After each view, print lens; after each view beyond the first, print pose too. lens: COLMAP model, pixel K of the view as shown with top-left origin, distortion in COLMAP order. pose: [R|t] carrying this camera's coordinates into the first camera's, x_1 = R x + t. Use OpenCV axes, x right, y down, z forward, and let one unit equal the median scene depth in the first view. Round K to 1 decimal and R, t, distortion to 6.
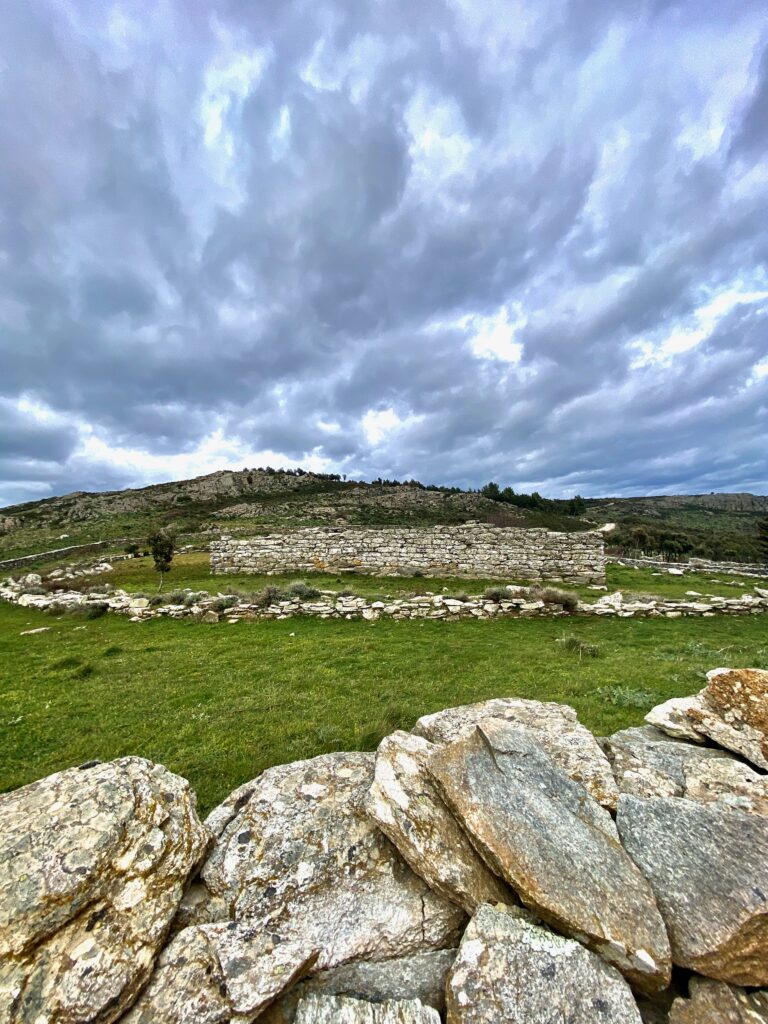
lens RADIAL K [[409.1, 0, 387.3], [0, 409.1, 513.8], [0, 0, 1]] dist [0.036851, -0.000230]
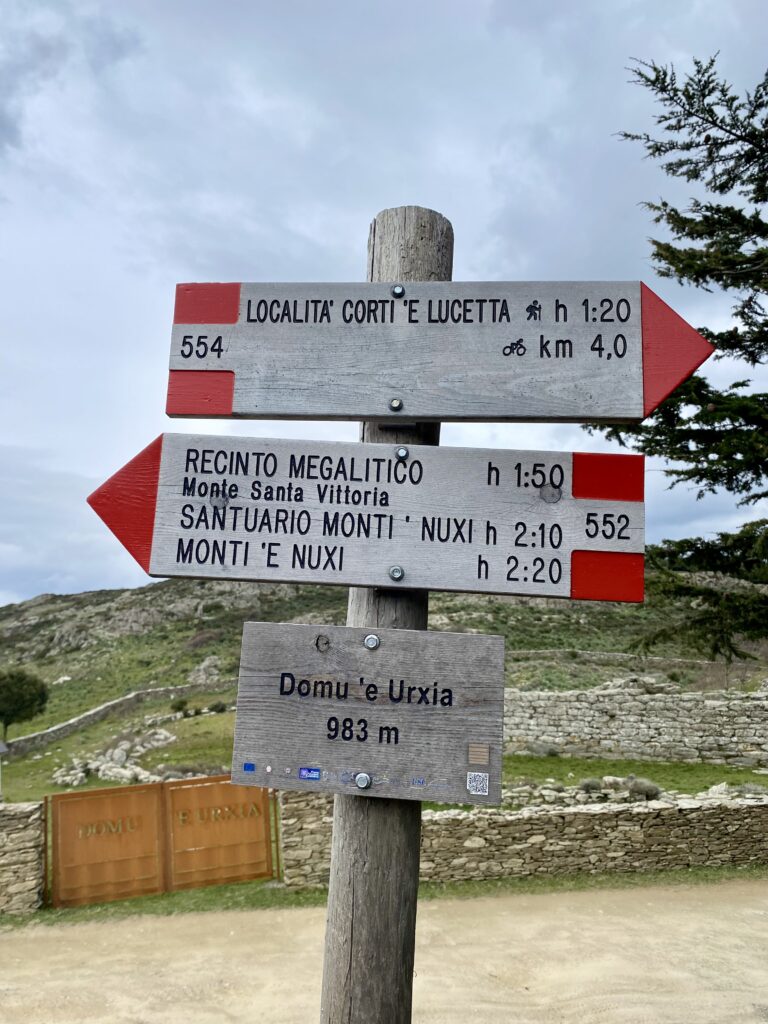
lens RADIAL K [[775.3, 0, 378.6], [0, 775.3, 512.9], [0, 0, 1]] dist [0.041855, -0.024095]
pose [[0.974532, -0.071182, -0.212651, 0.104114], [0.046544, 0.991839, -0.118701, -0.164635], [0.219365, 0.105780, 0.969892, -0.668000]]
